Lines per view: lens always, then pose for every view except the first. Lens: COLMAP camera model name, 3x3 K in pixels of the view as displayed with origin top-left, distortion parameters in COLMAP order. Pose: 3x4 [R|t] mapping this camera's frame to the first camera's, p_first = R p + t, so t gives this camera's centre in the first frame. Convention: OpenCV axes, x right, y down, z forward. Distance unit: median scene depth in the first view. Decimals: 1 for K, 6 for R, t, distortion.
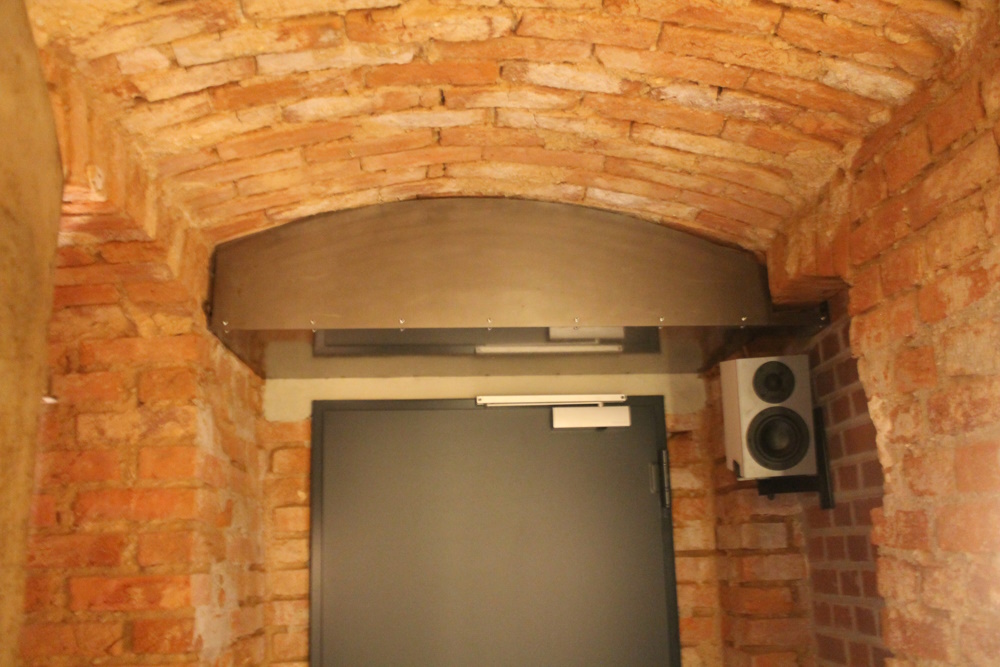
lens RADIAL K [[859.6, 0, 500.0], [0, 859.6, 333.5], [0, 0, 1]] dist [-0.162606, 0.148220]
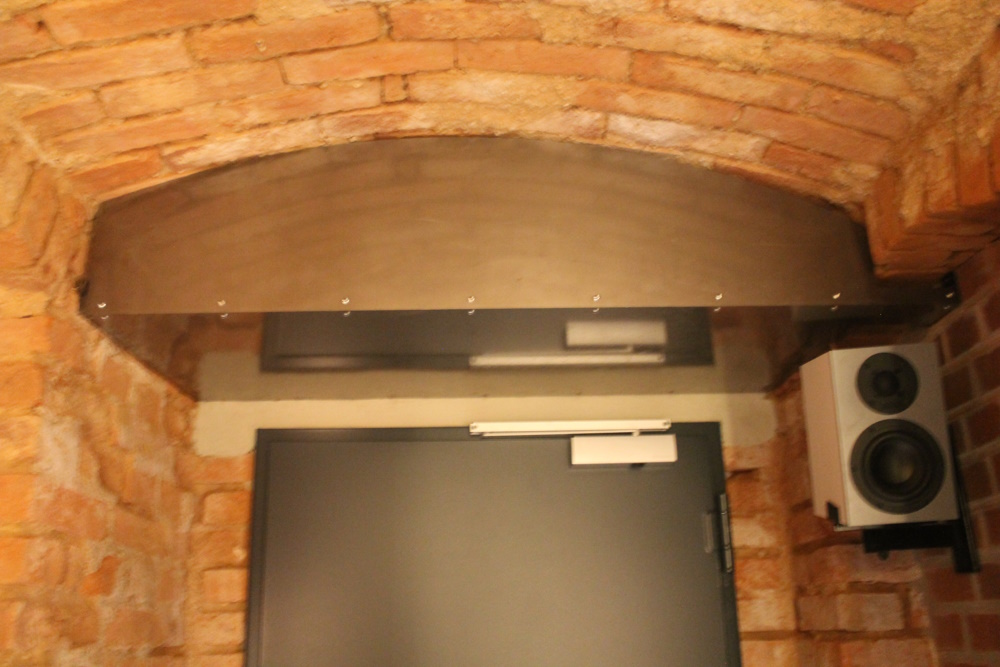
lens RADIAL K [[859.6, 0, 500.0], [0, 859.6, 333.5], [0, 0, 1]] dist [-0.162606, 0.148220]
pose [[0.998800, -0.009711, -0.047999, 0.043985], [0.006006, 0.997032, -0.076748, 0.065183], [0.048602, 0.076368, 0.995895, 0.302722]]
